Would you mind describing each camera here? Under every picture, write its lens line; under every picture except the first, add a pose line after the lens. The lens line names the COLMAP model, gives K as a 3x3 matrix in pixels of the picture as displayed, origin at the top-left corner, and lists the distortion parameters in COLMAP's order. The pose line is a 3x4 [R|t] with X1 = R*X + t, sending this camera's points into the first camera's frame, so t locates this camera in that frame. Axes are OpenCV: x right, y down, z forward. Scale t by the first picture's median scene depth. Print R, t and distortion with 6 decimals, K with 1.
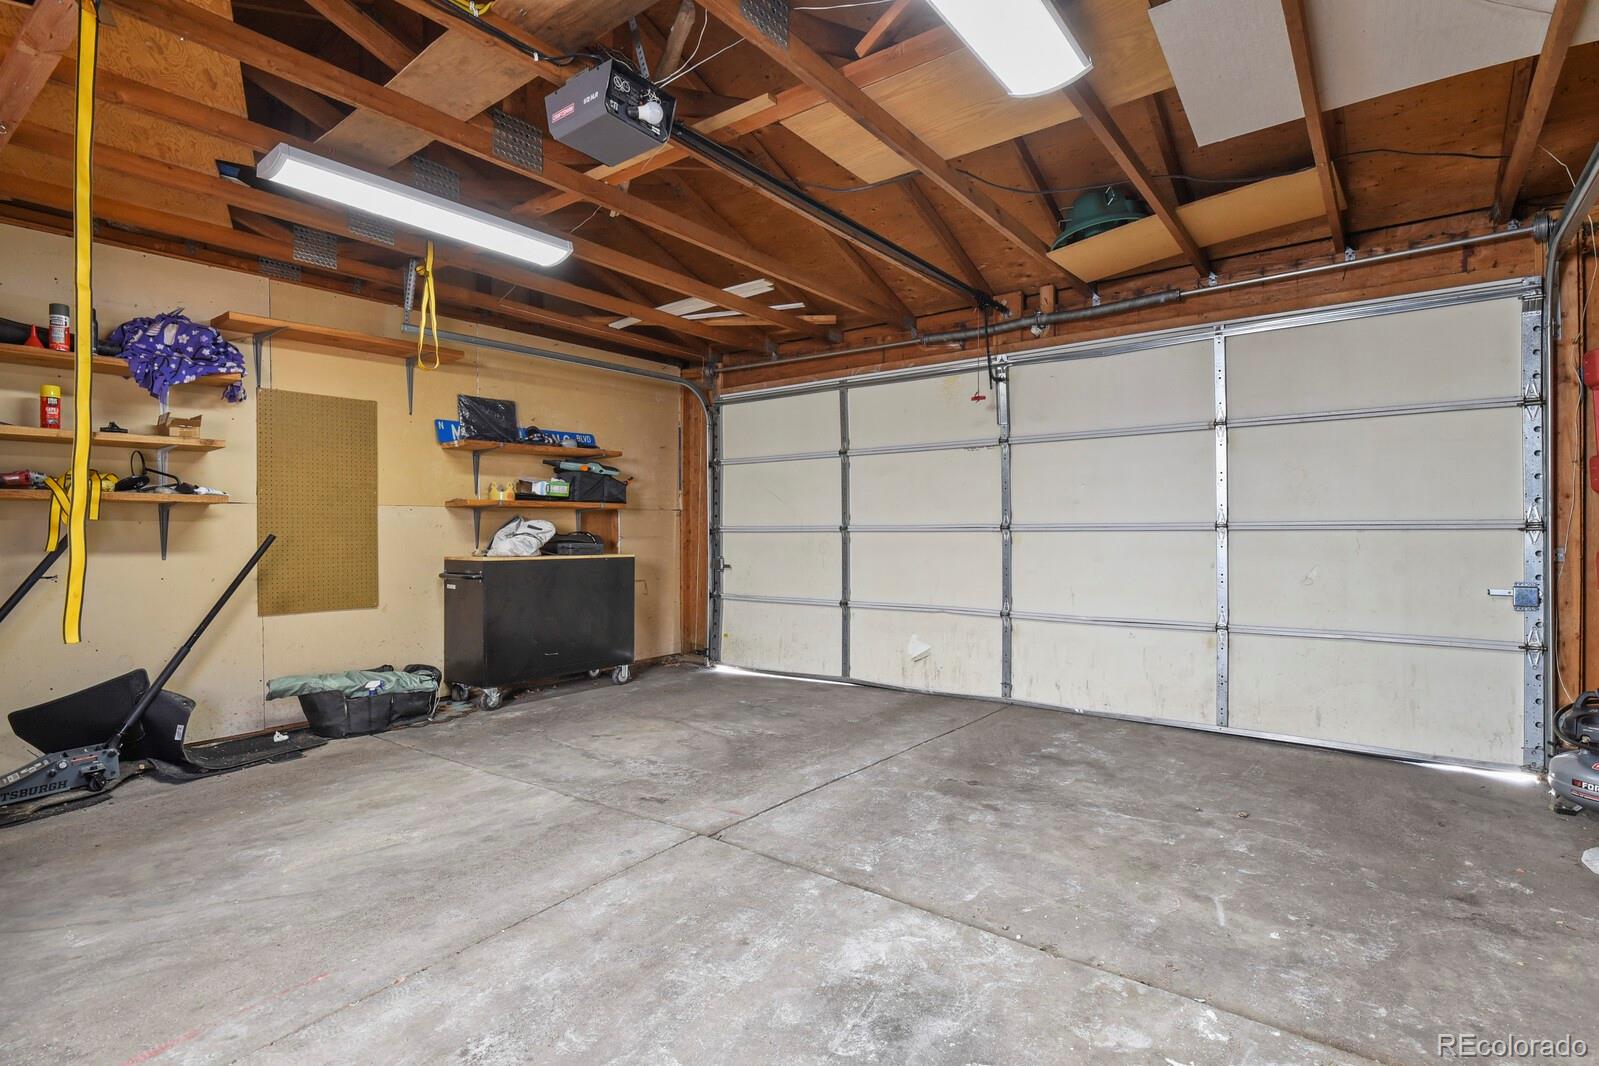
lens RADIAL K [[776.8, 0, 806.5], [0, 776.8, 528.6], [0, 0, 1]] dist [-0.008764, -0.002512]
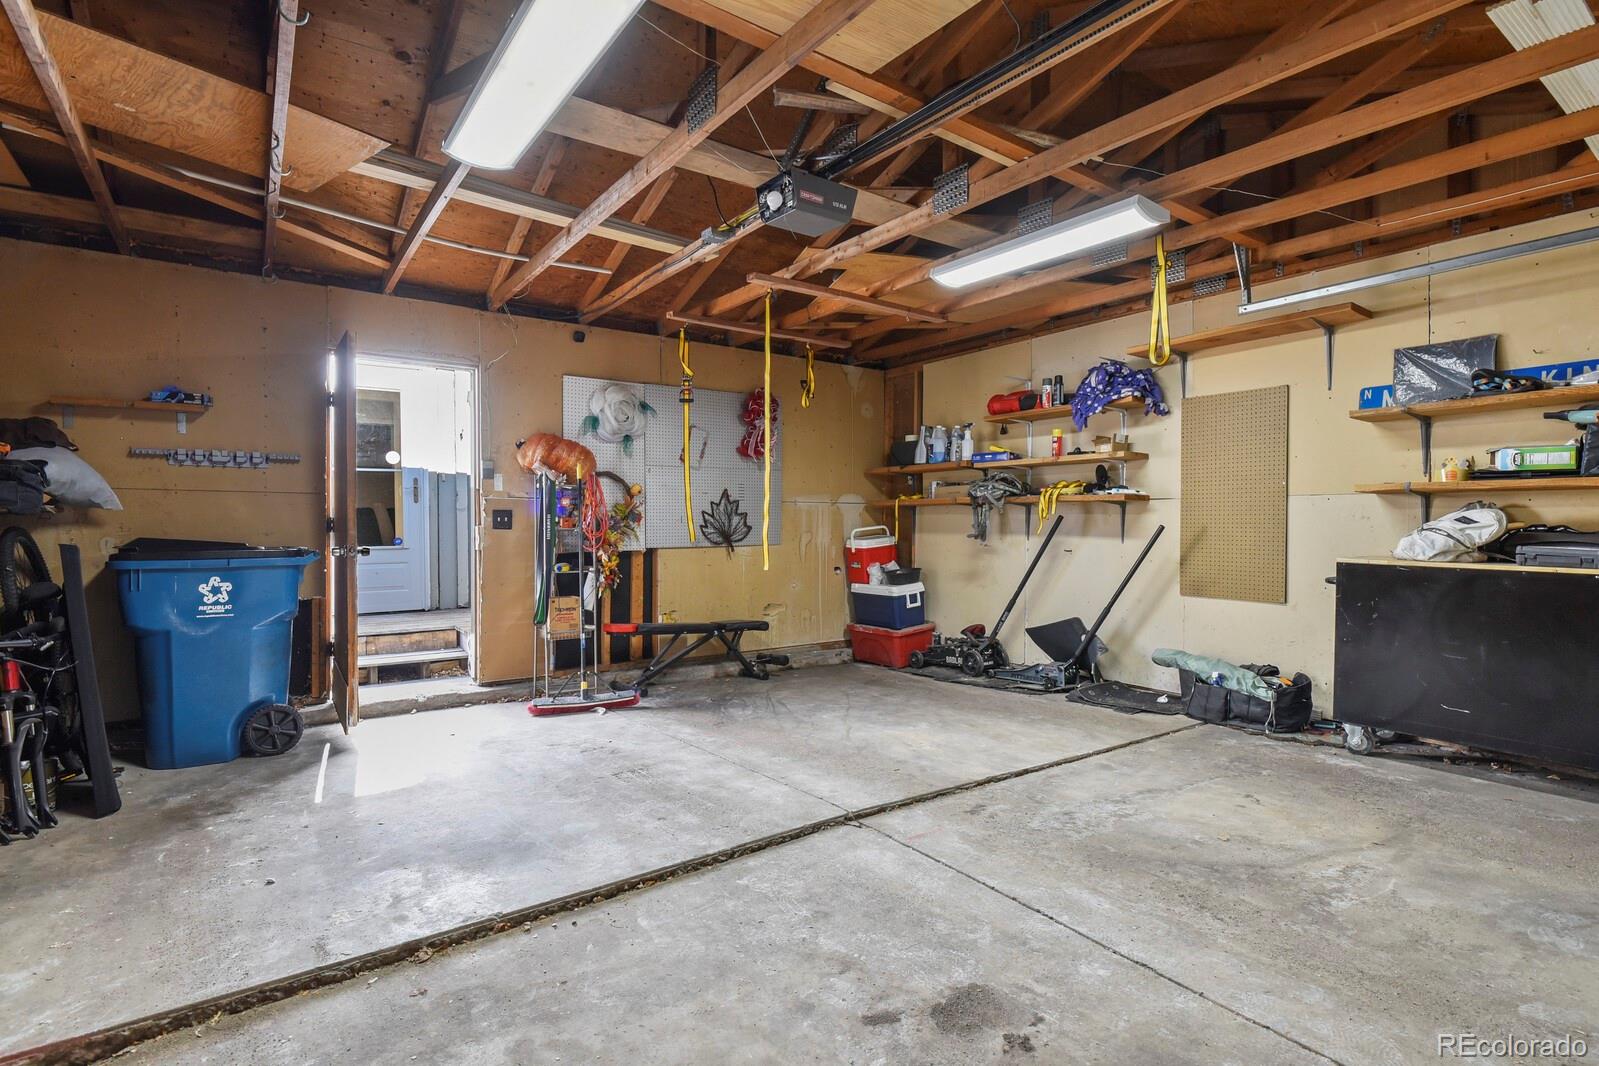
lens RADIAL K [[776.8, 0, 806.5], [0, 776.8, 528.6], [0, 0, 1]] dist [-0.008764, -0.002512]
pose [[-0.287044, 0.016446, -0.957776, 0.695878], [0.000300, 0.999854, 0.017078, -0.009182], [0.957917, 0.004615, -0.287007, 0.973518]]
